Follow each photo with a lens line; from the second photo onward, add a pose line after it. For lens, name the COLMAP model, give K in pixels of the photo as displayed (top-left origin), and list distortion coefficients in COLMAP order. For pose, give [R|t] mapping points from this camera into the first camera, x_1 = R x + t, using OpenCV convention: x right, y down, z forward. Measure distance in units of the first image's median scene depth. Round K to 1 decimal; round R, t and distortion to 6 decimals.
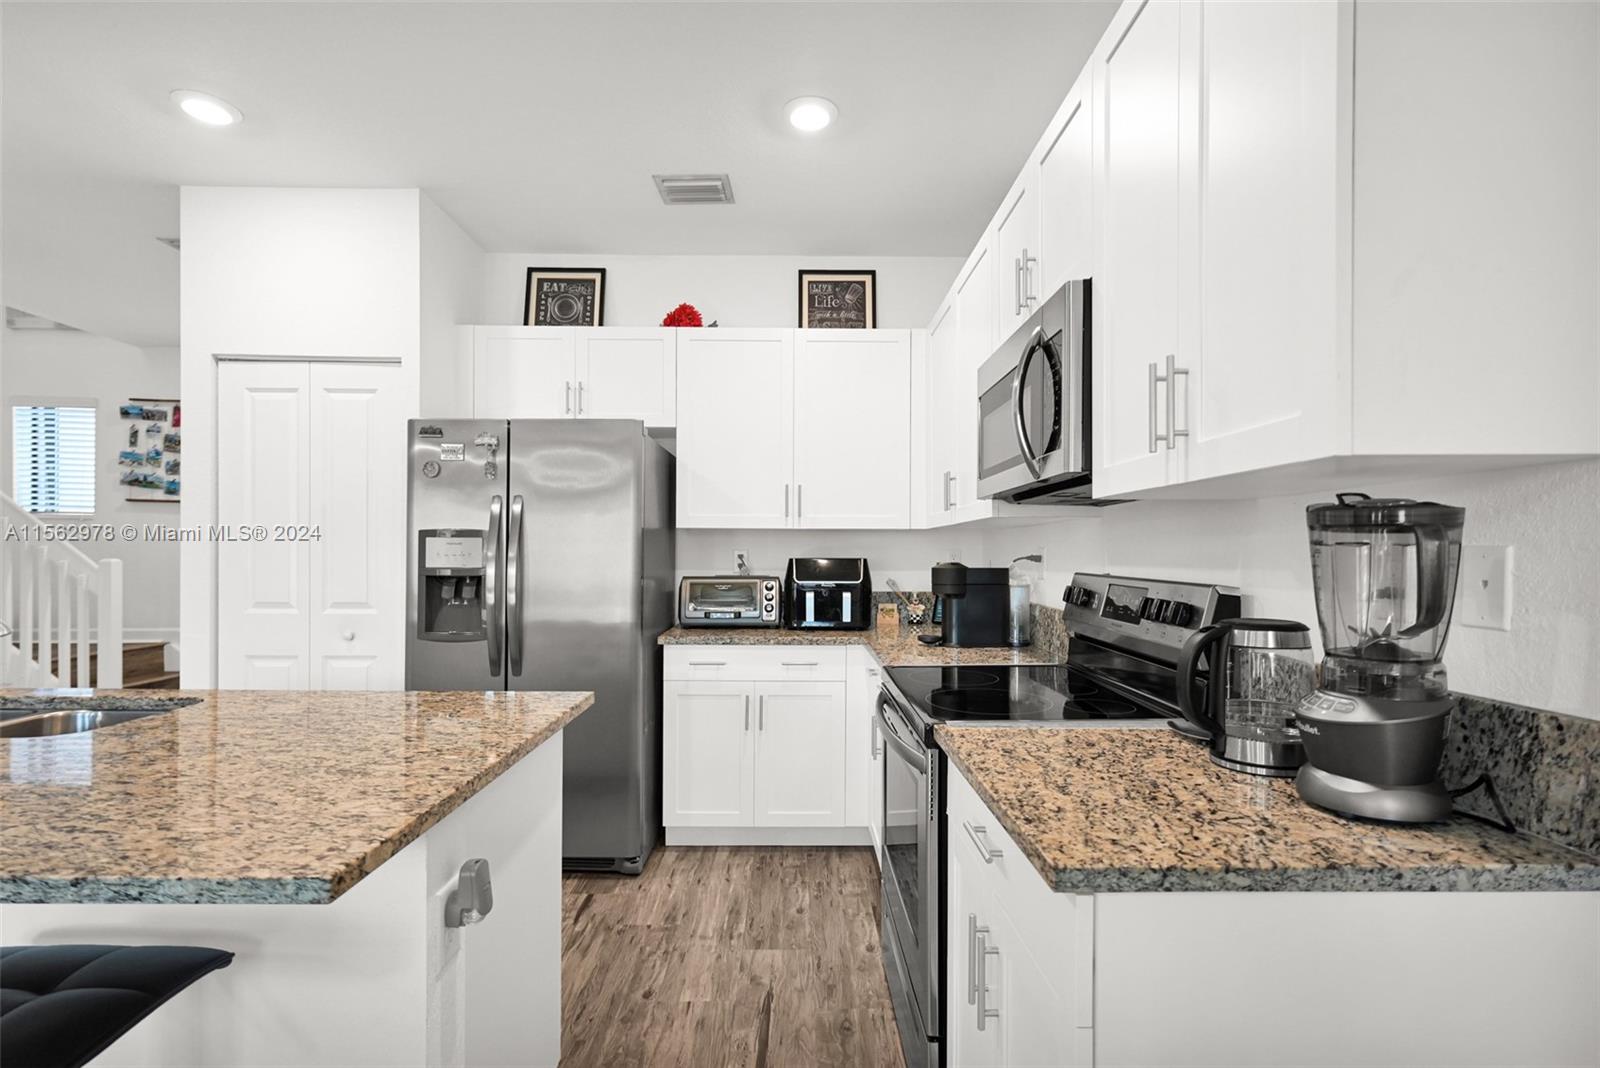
lens RADIAL K [[741.5, 0, 801.8], [0, 741.5, 564.5], [0, 0, 1]] dist [0.000612, 0.001153]
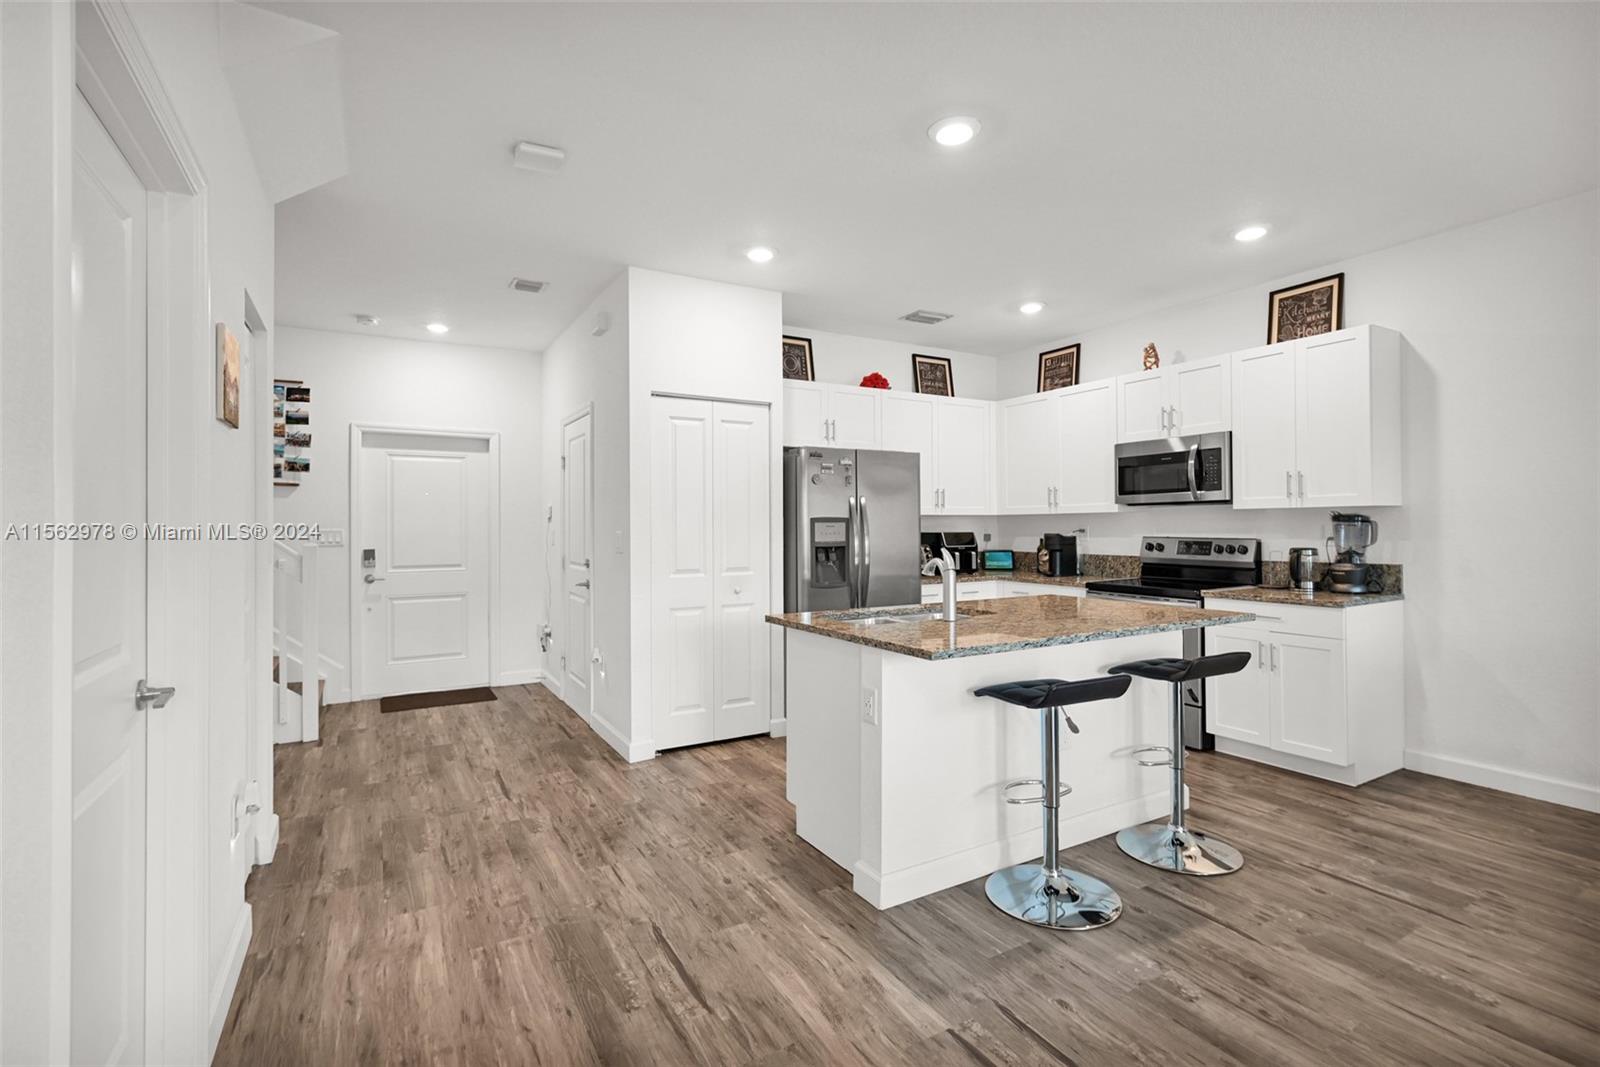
lens RADIAL K [[741.5, 0, 810.0], [0, 741.5, 517.5], [0, 0, 1]] dist [0.000612, 0.001153]
pose [[0.870046, -0.003895, 0.492955, -1.142037], [0.018205, 0.999541, -0.024235, -0.008104], [-0.492634, 0.030060, 0.869717, -0.318448]]
